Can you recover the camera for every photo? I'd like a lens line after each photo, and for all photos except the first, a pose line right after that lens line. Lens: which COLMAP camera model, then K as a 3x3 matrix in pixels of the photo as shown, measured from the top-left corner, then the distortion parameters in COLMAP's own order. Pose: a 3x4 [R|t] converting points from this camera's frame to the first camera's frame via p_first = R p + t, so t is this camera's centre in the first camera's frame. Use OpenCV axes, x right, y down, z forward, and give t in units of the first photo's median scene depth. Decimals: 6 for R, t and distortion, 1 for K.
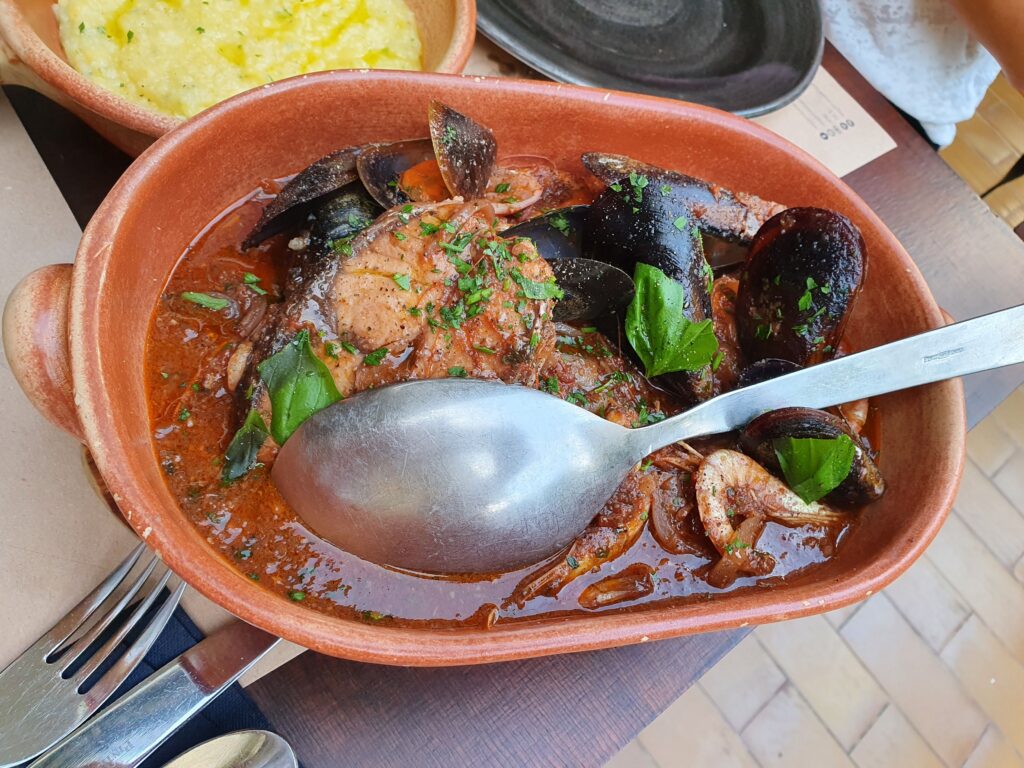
lens RADIAL K [[793.9, 0, 512.0], [0, 793.9, 384.0], [0, 0, 1]] dist [0.001146, 0.000534]
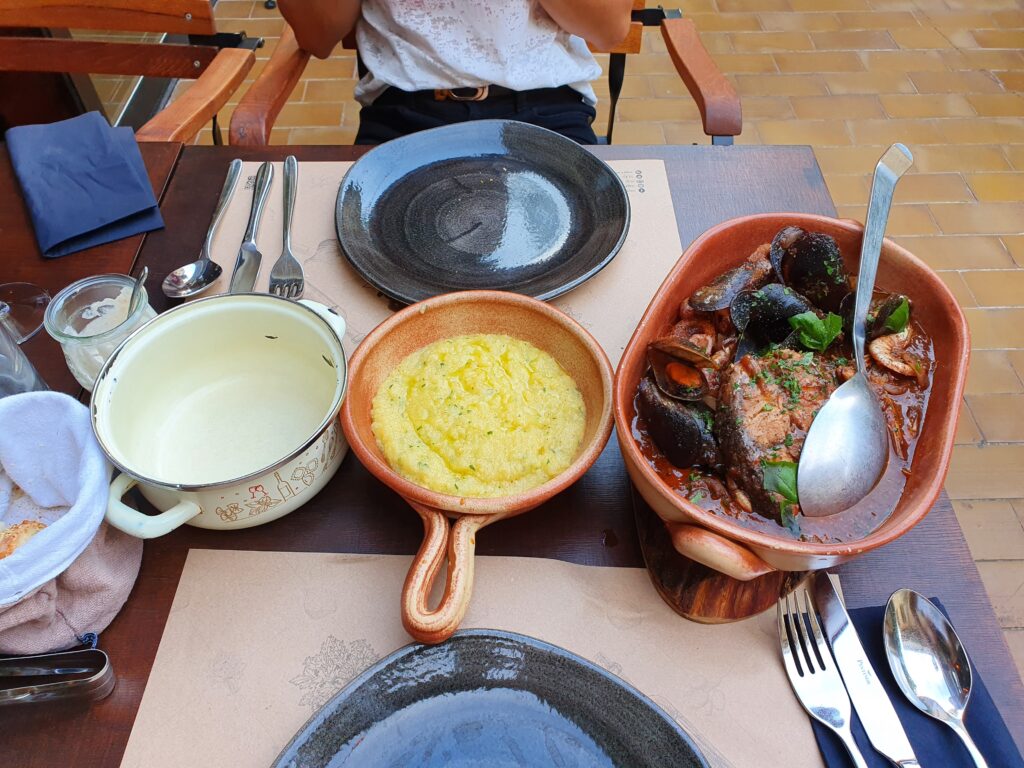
lens RADIAL K [[793.9, 0, 512.0], [0, 793.9, 384.0], [0, 0, 1]] dist [0.001146, 0.000534]
pose [[0.582531, -0.768096, 0.265867, -0.987275], [0.776724, 0.622427, 0.096356, -0.849000], [-0.239493, 0.150375, 0.959182, -0.815237]]
